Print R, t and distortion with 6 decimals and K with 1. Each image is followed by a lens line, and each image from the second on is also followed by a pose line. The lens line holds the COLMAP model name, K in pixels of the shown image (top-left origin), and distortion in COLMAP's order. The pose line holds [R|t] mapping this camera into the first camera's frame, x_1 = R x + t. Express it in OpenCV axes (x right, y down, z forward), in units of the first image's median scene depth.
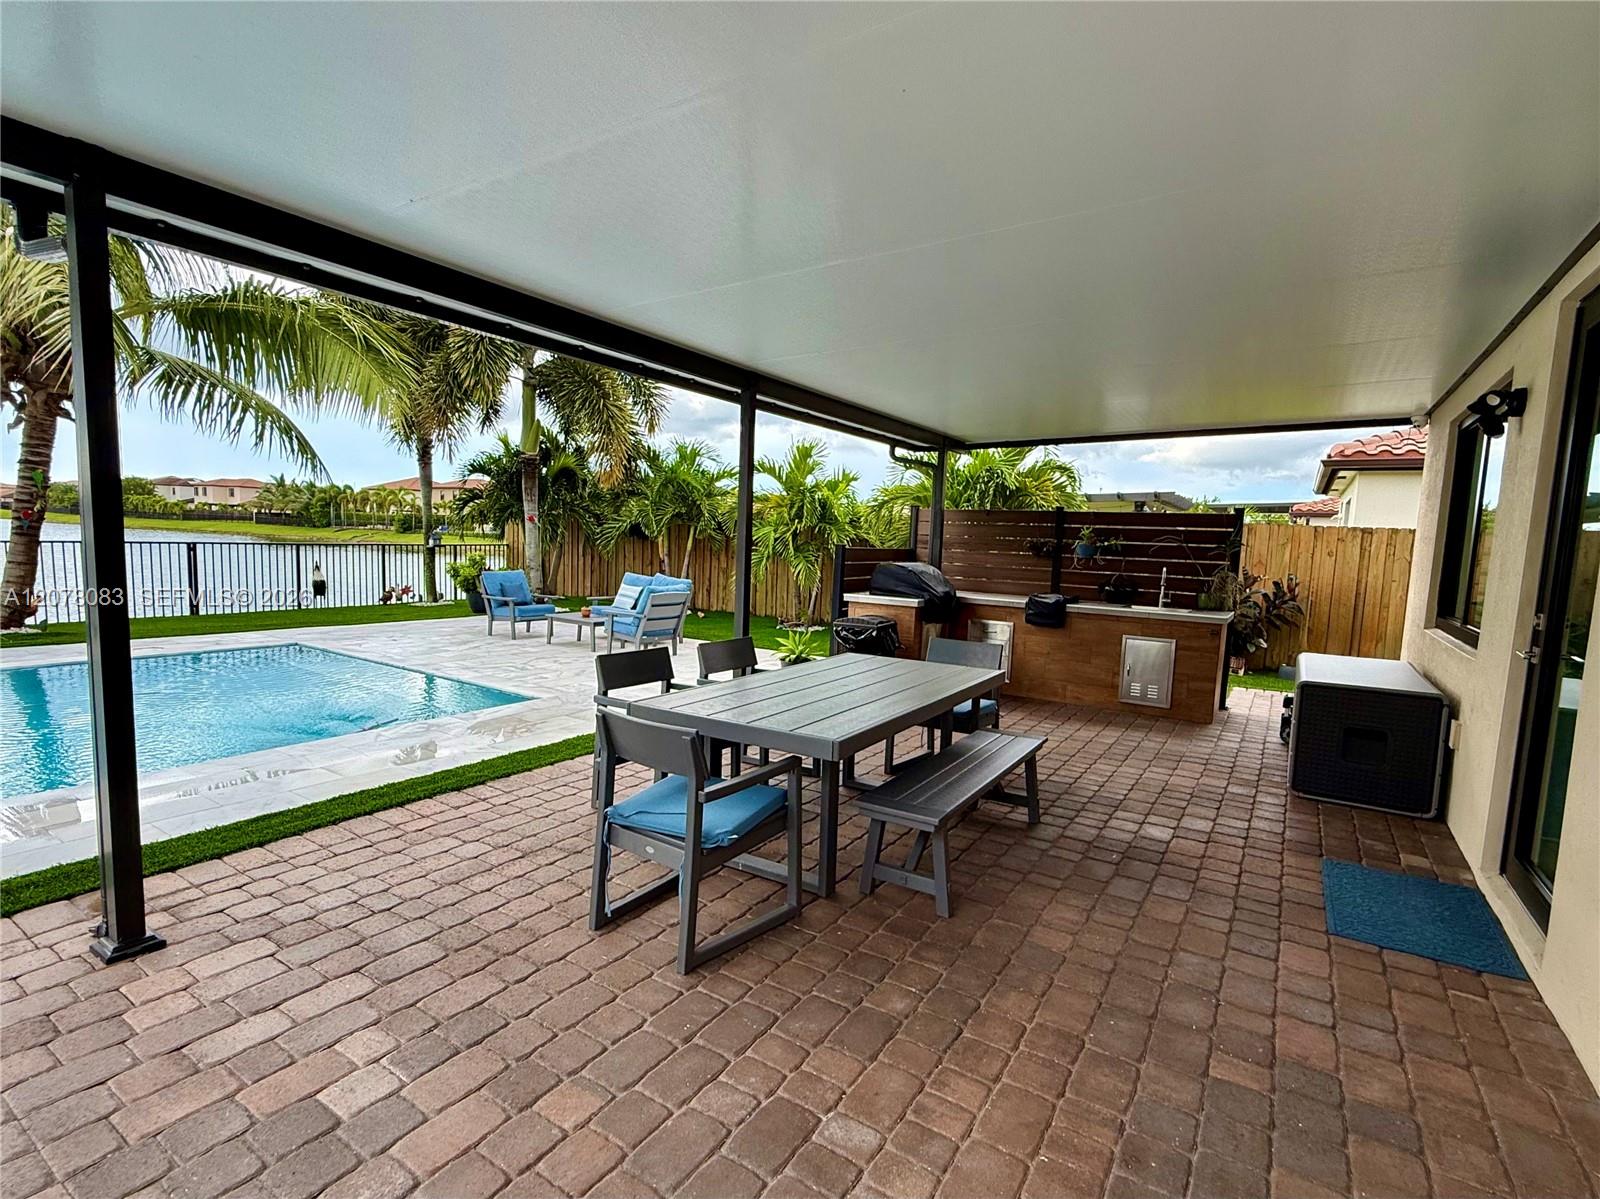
lens RADIAL K [[759.4, 0, 794.7], [0, 759.4, 600.7], [0, 0, 1]] dist [0.014471, 0.000568]
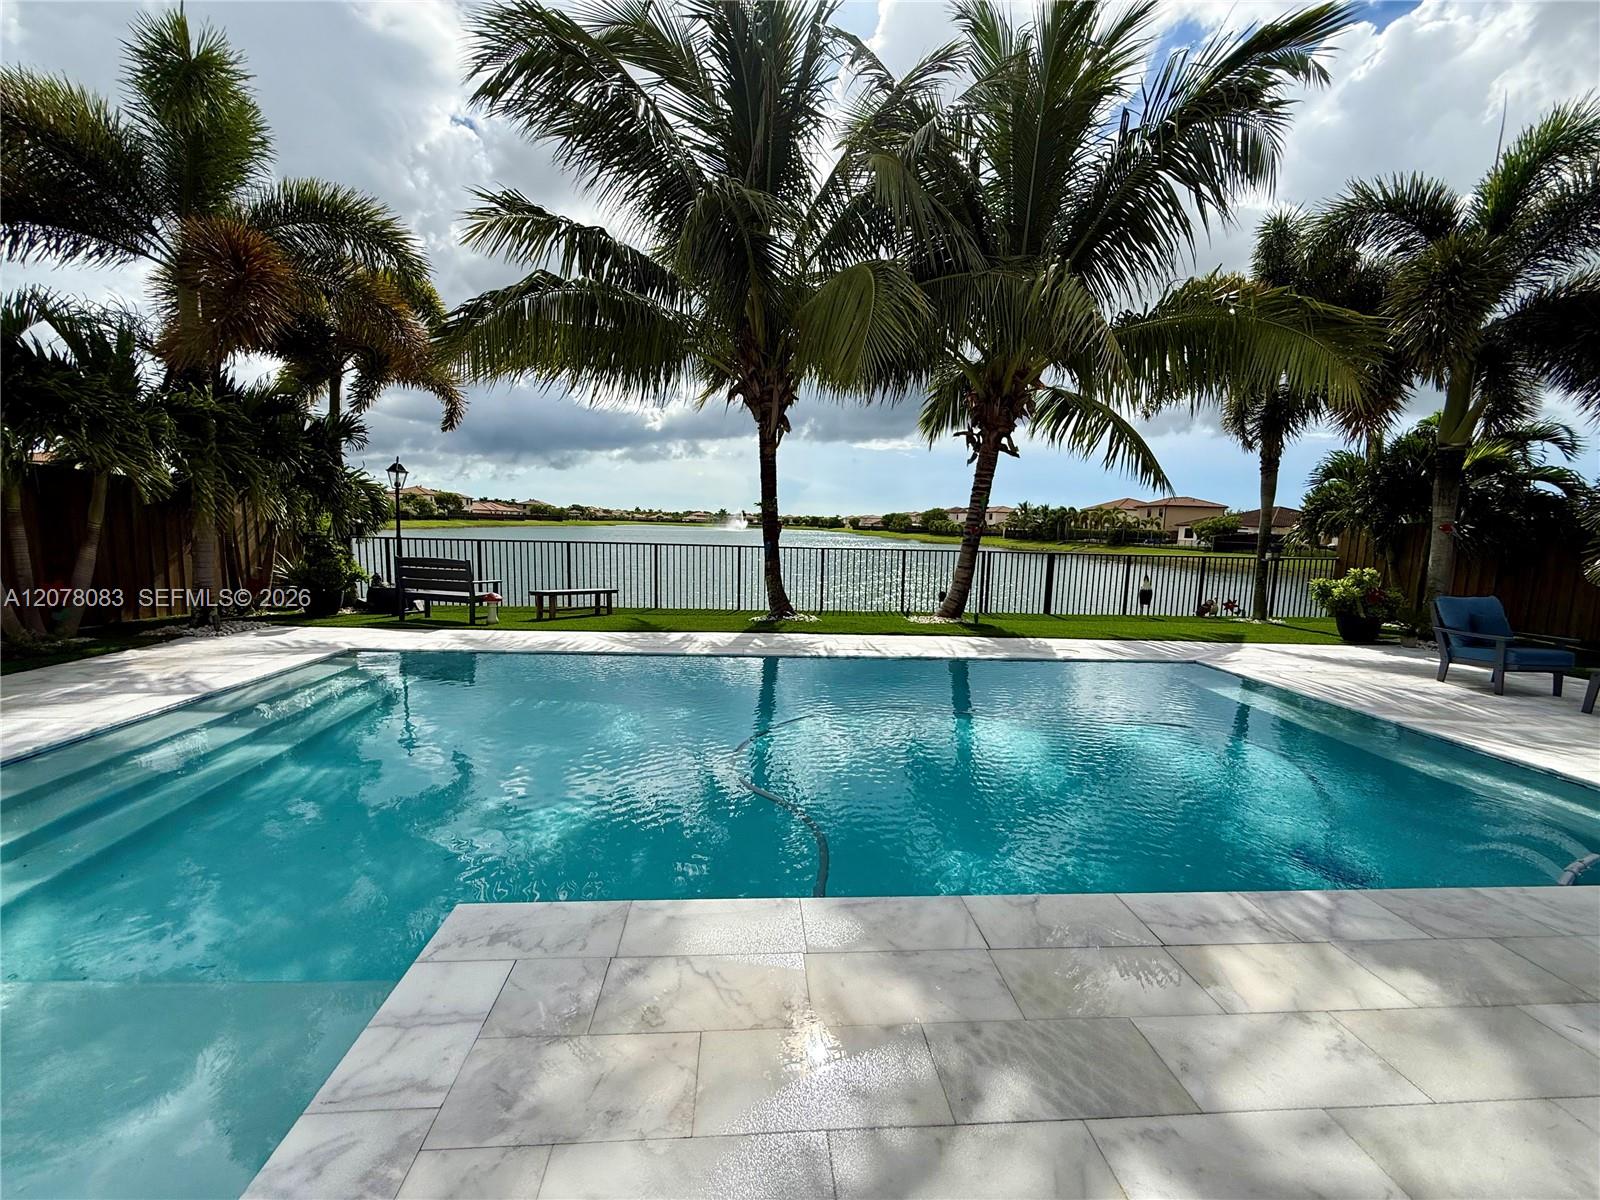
lens RADIAL K [[637.1, 0, 797.8], [0, 637.1, 600.3], [0, 0, 1]] dist [0.000911, -0.000027]
pose [[0.612940, 0.072556, -0.786791, -0.219209], [-0.075177, 0.996613, 0.033340, -0.005585], [0.786545, 0.038713, 0.616318, 0.081881]]
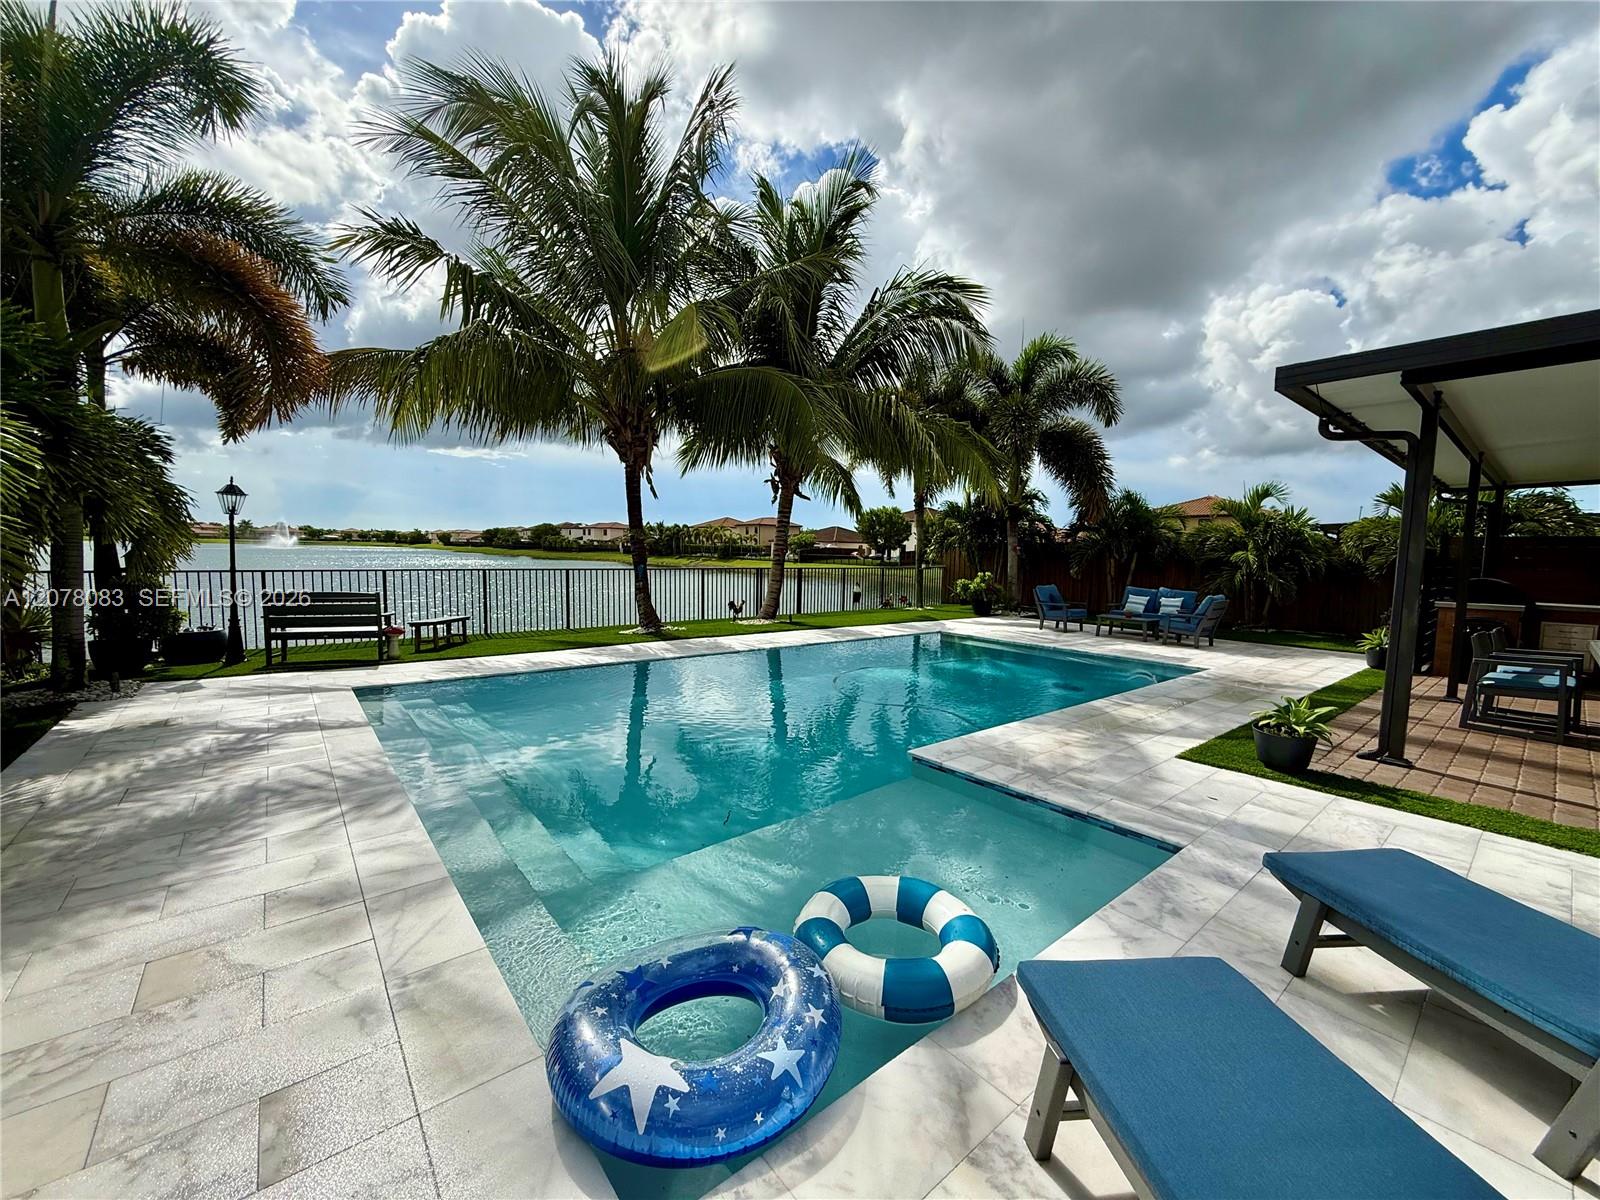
lens RADIAL K [[637.1, 0, 792.2], [0, 637.1, 606.4], [0, 0, 1]] dist [0.000911, -0.000027]
pose [[0.951324, 0.009812, -0.308036, -0.348513], [-0.012697, 0.999892, -0.007361, 0.011644], [0.307930, 0.010914, 0.951346, -0.218713]]
